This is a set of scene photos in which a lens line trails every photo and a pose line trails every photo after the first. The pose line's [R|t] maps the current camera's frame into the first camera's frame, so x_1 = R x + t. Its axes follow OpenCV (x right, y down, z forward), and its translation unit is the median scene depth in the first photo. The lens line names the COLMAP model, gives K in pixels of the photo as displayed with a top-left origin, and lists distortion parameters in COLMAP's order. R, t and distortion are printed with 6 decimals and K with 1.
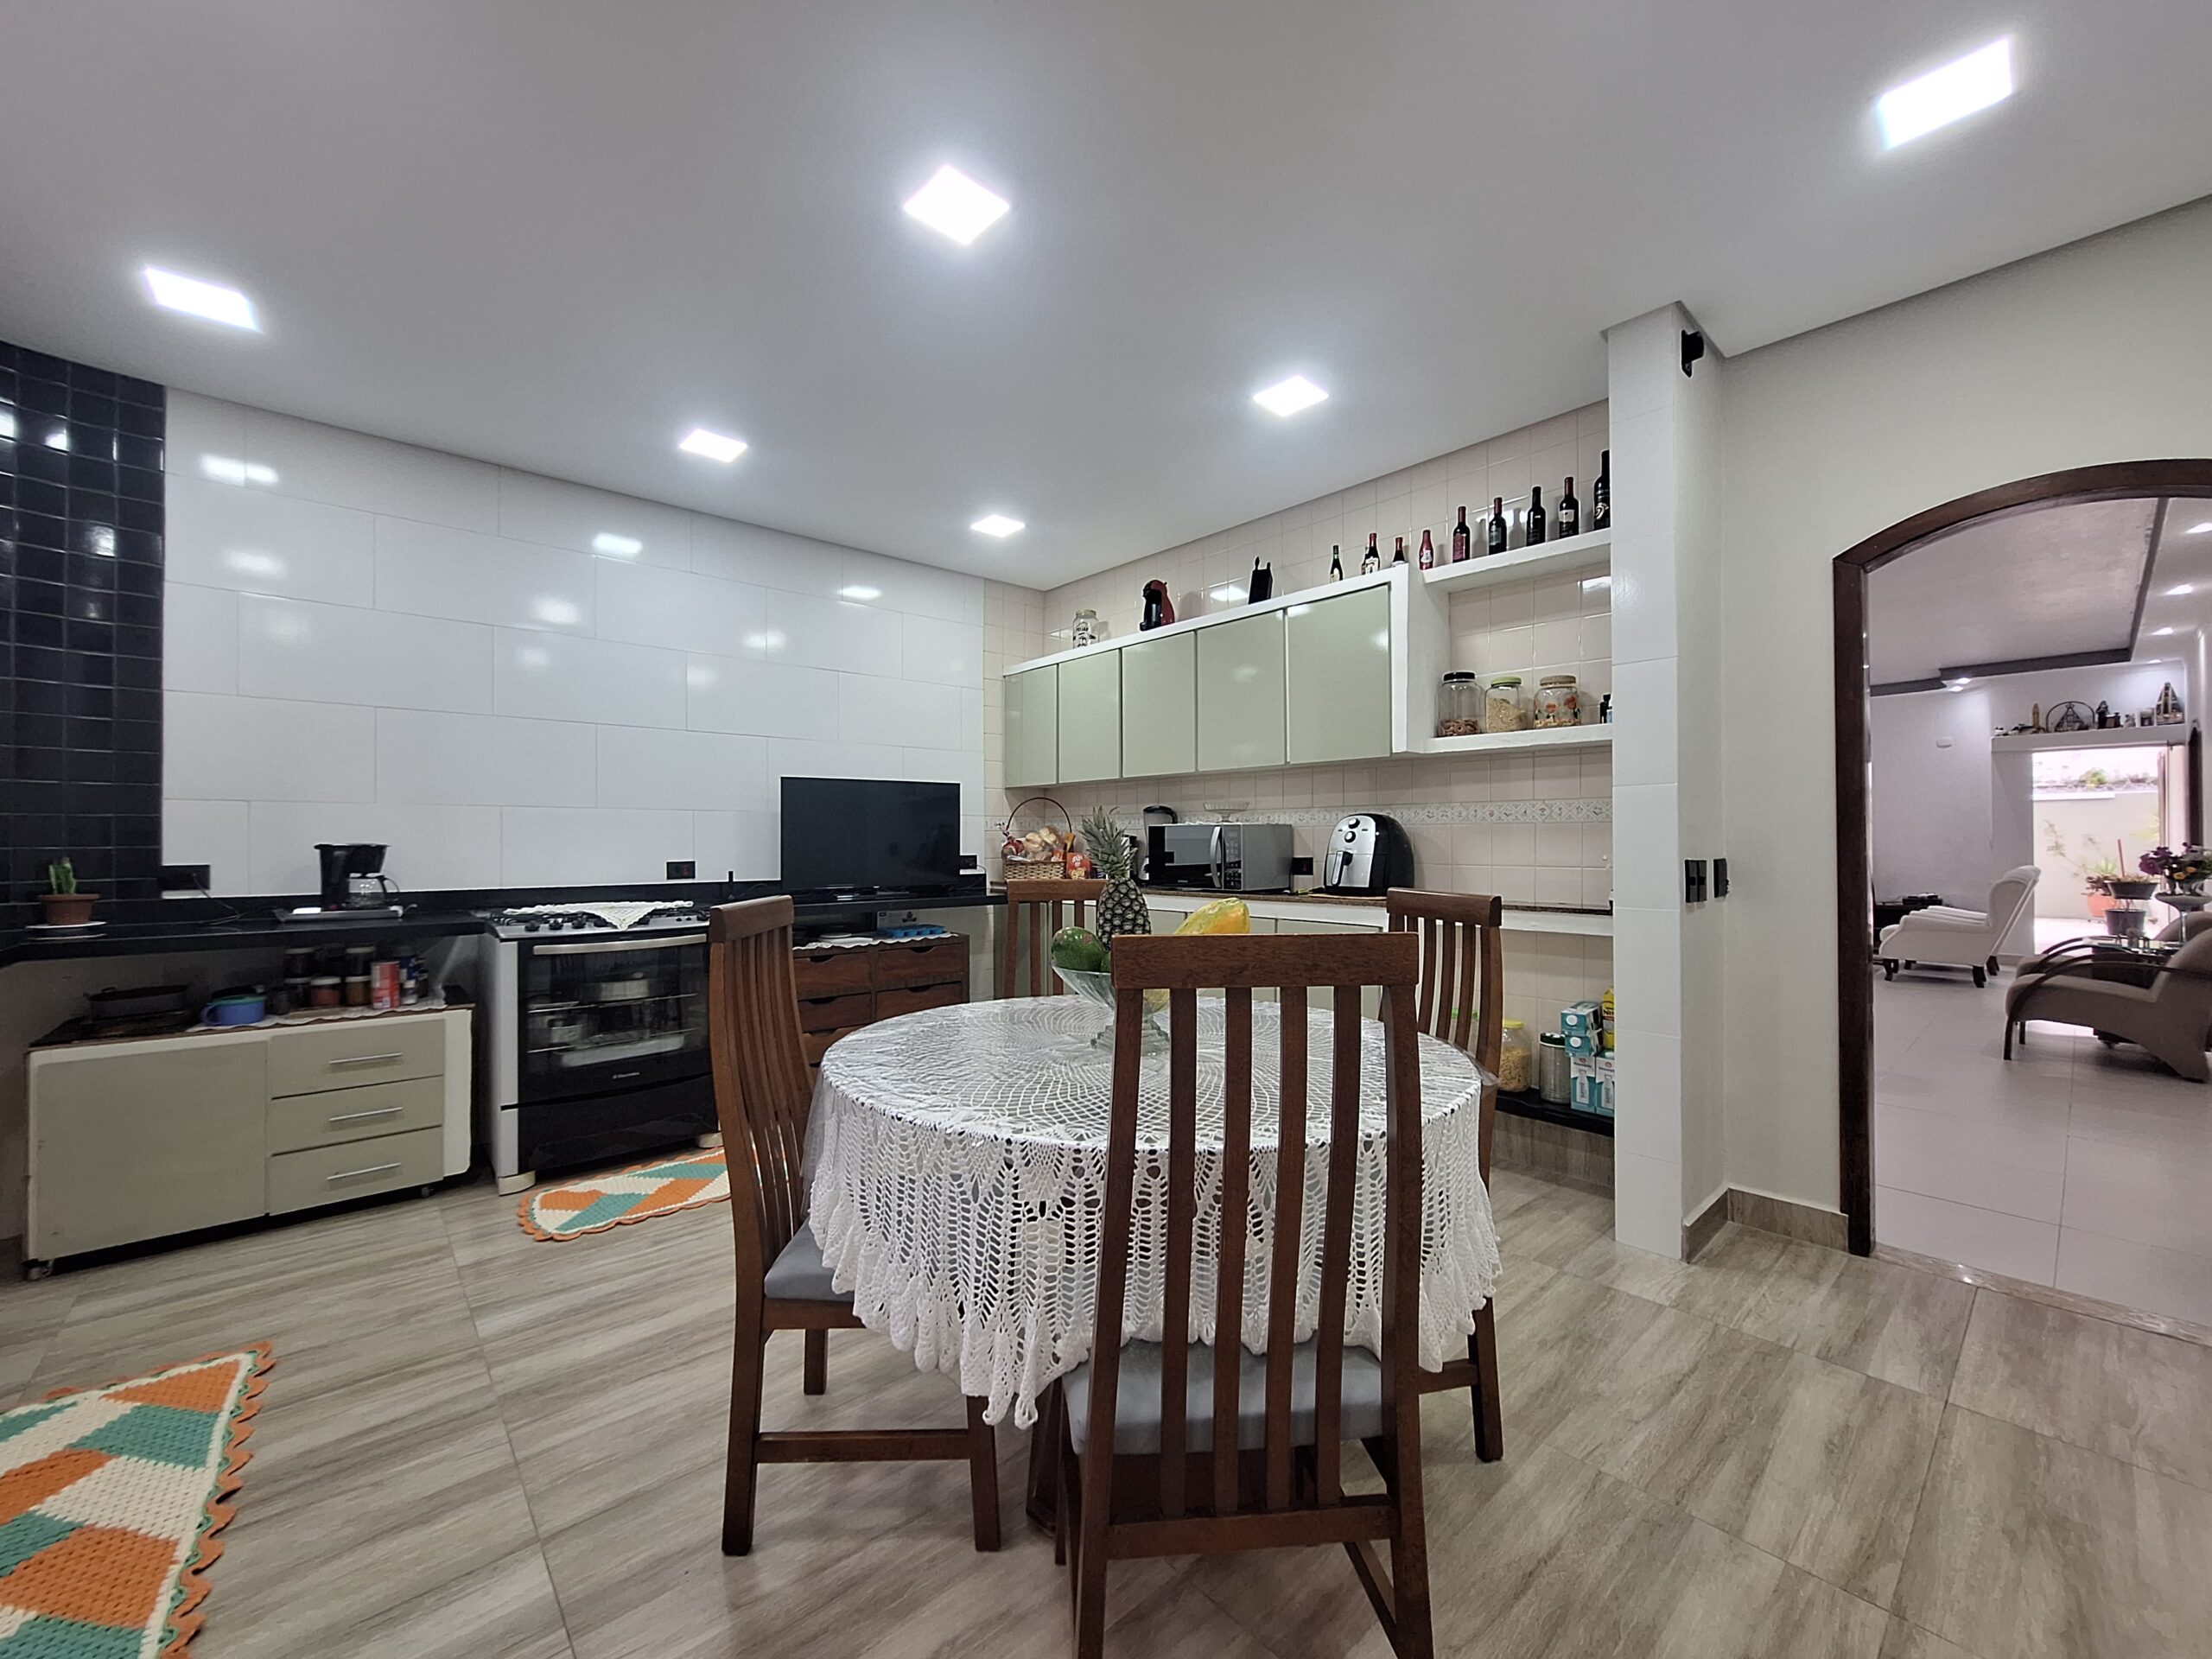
lens RADIAL K [[875.0, 0, 1090.7], [0, 875.0, 835.8], [0, 0, 1]] dist [-0.007116, 0.002007]
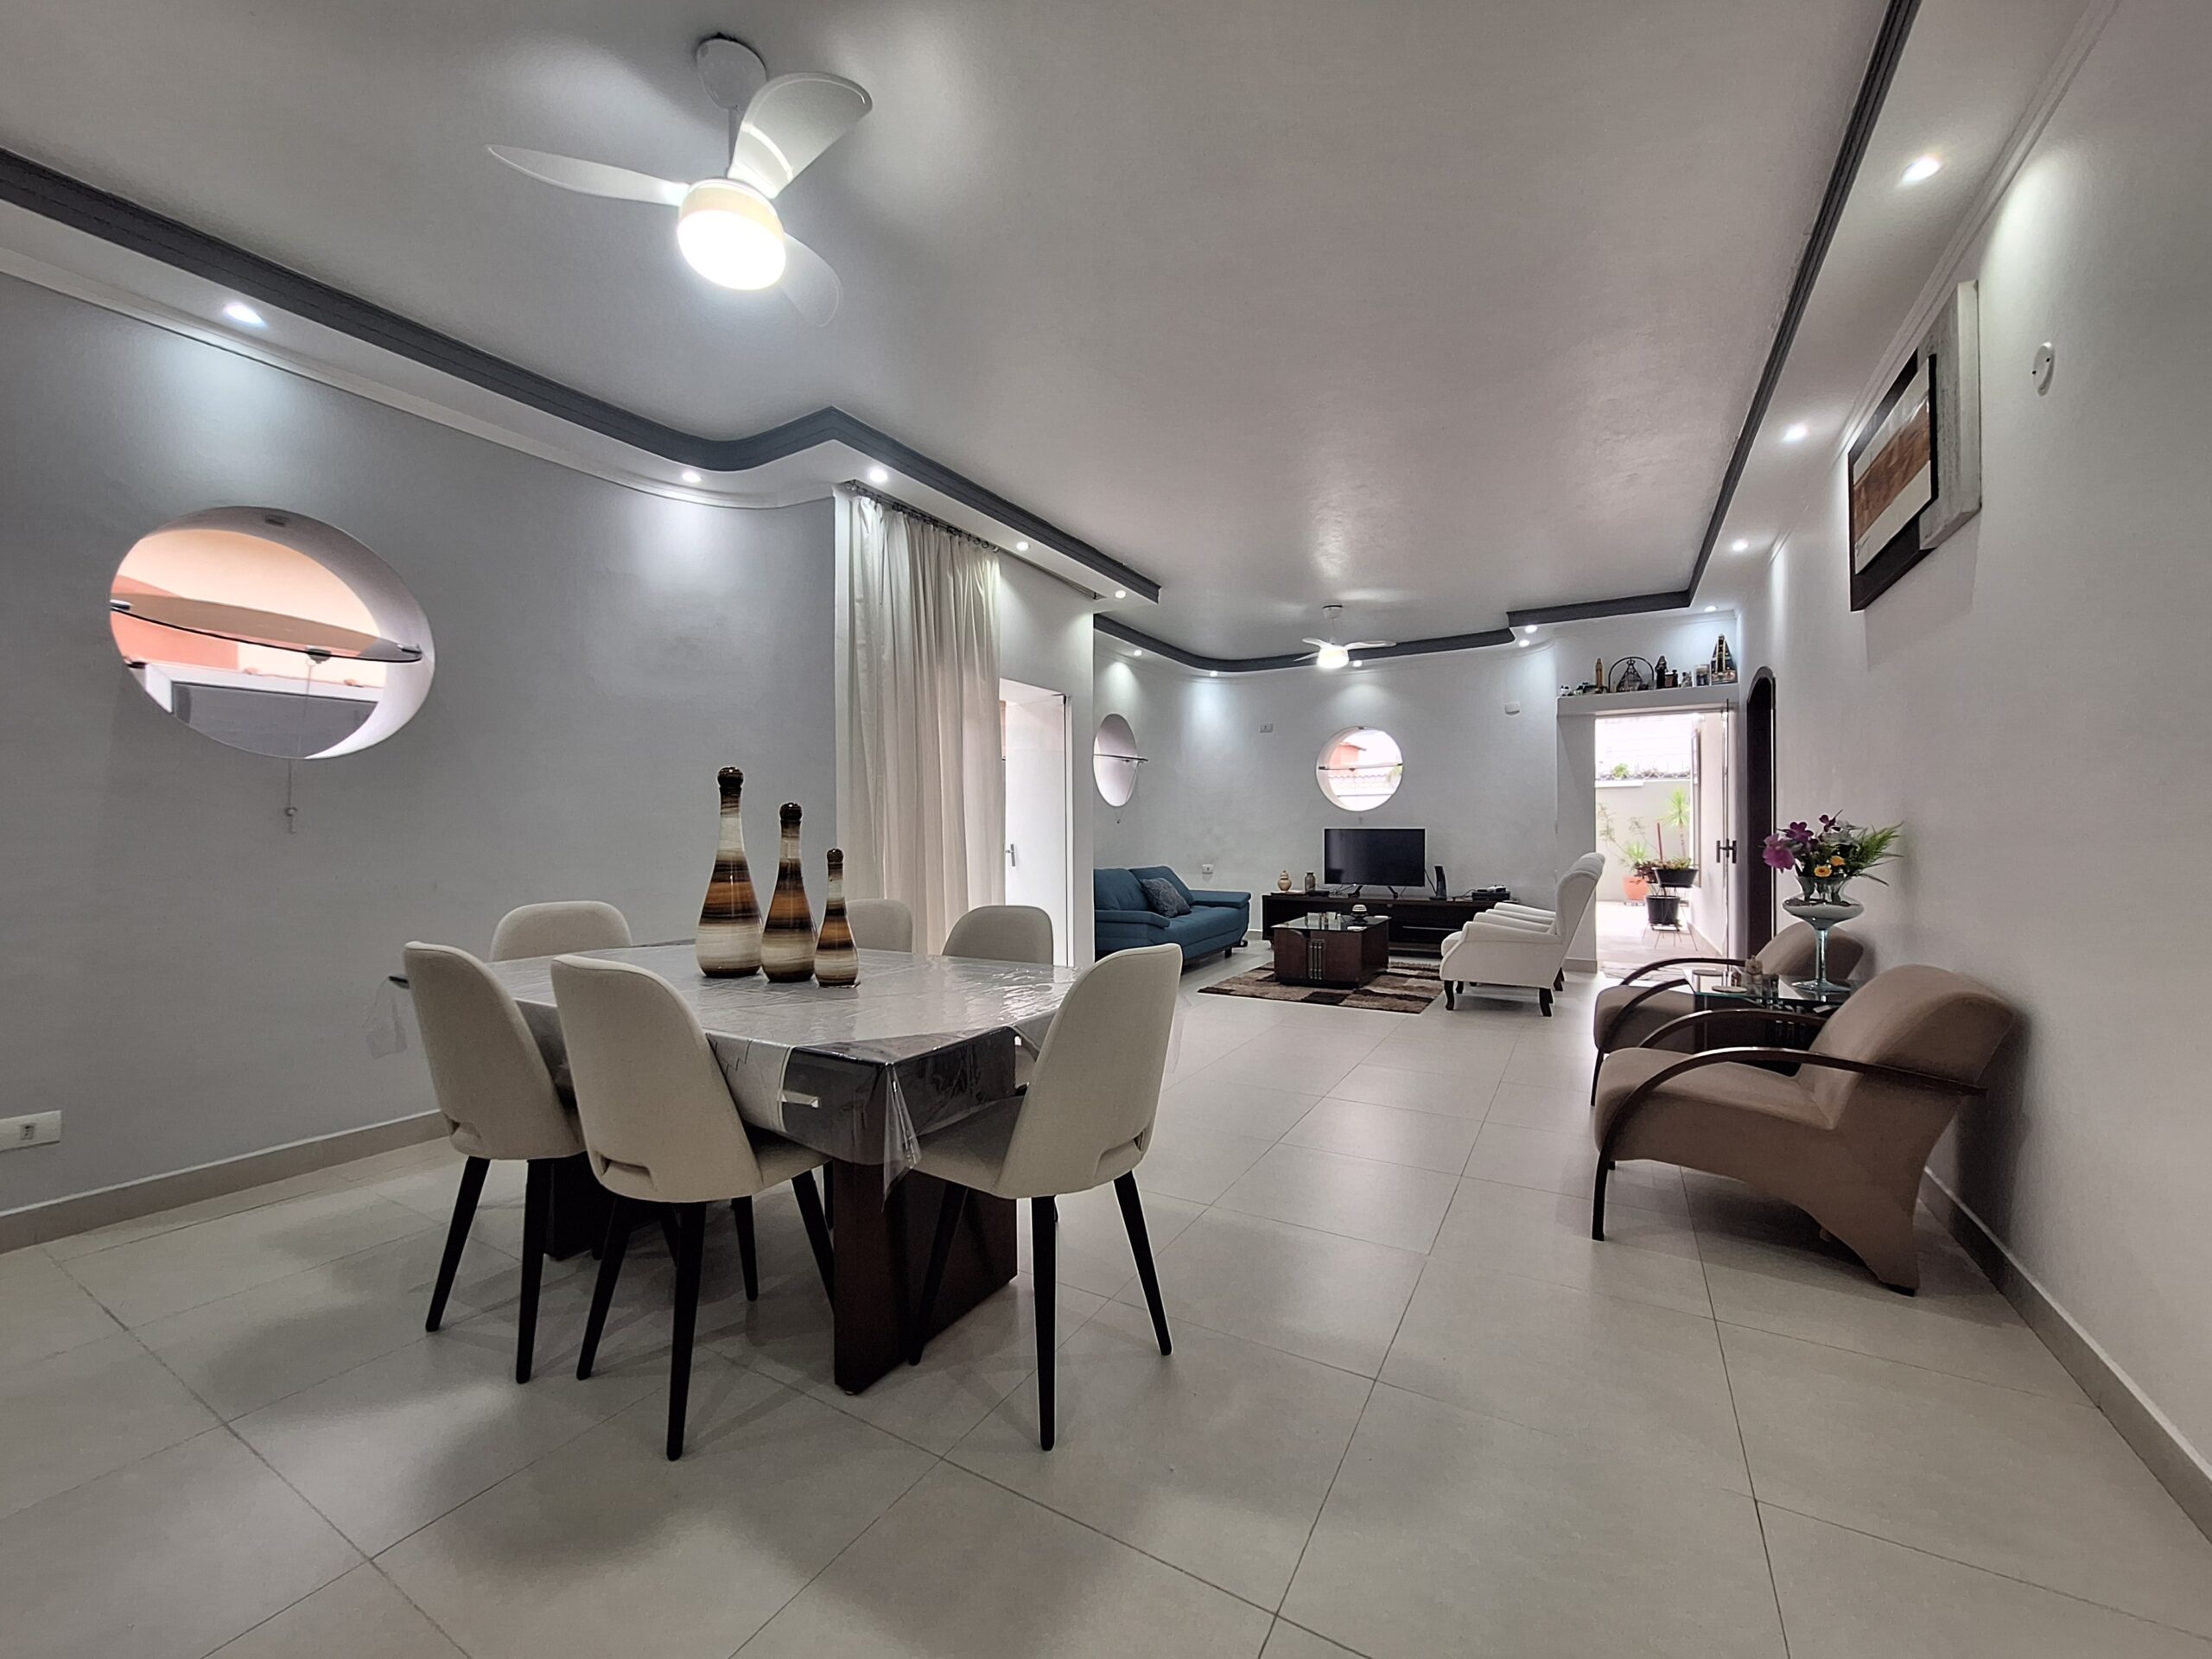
lens RADIAL K [[875.0, 0, 1093.3], [0, 875.0, 836.3], [0, 0, 1]] dist [-0.007116, 0.002007]
pose [[0.948223, -0.005285, 0.317560, 0.367032], [0.002066, 0.999943, 0.010473, 0.009457], [-0.317597, -0.009274, 0.948180, 0.366558]]
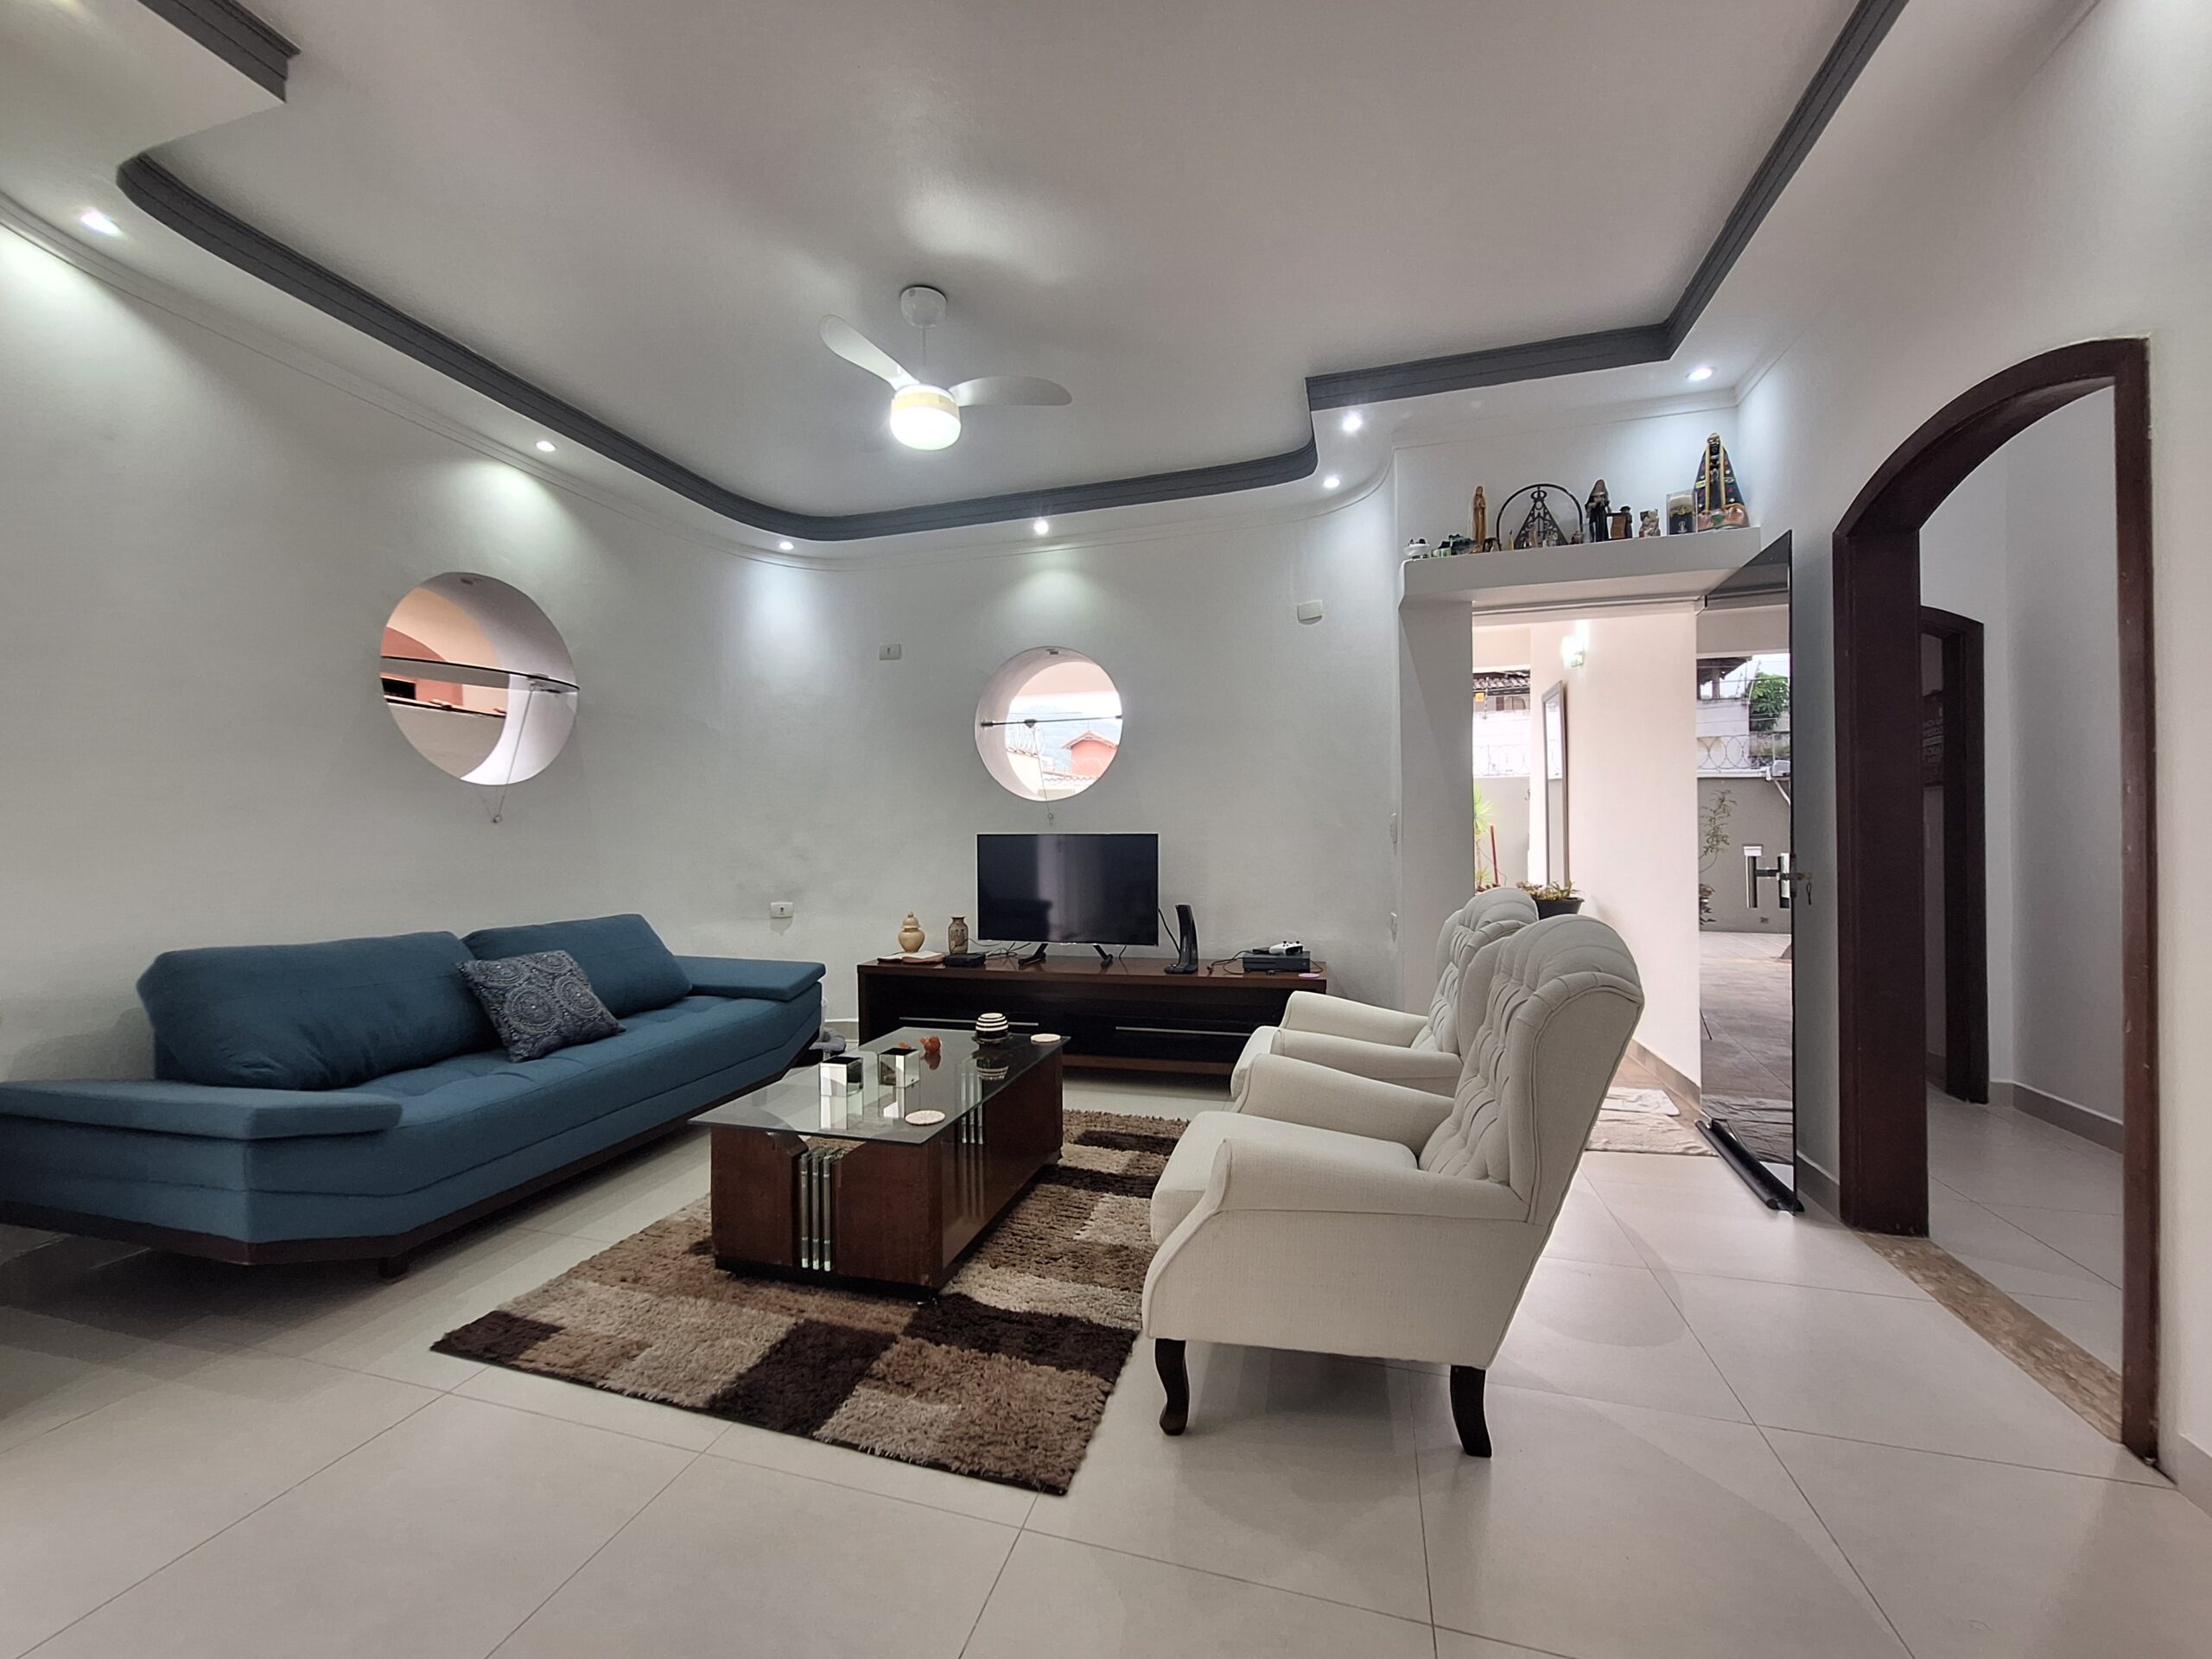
lens RADIAL K [[875.0, 0, 1087.4], [0, 875.0, 833.7], [0, 0, 1]] dist [-0.007116, 0.002007]
pose [[0.849921, -0.002360, 0.526904, 0.726363], [0.005368, 0.999977, -0.004179, 0.014321], [-0.526882, 0.006380, 0.849914, 0.765067]]
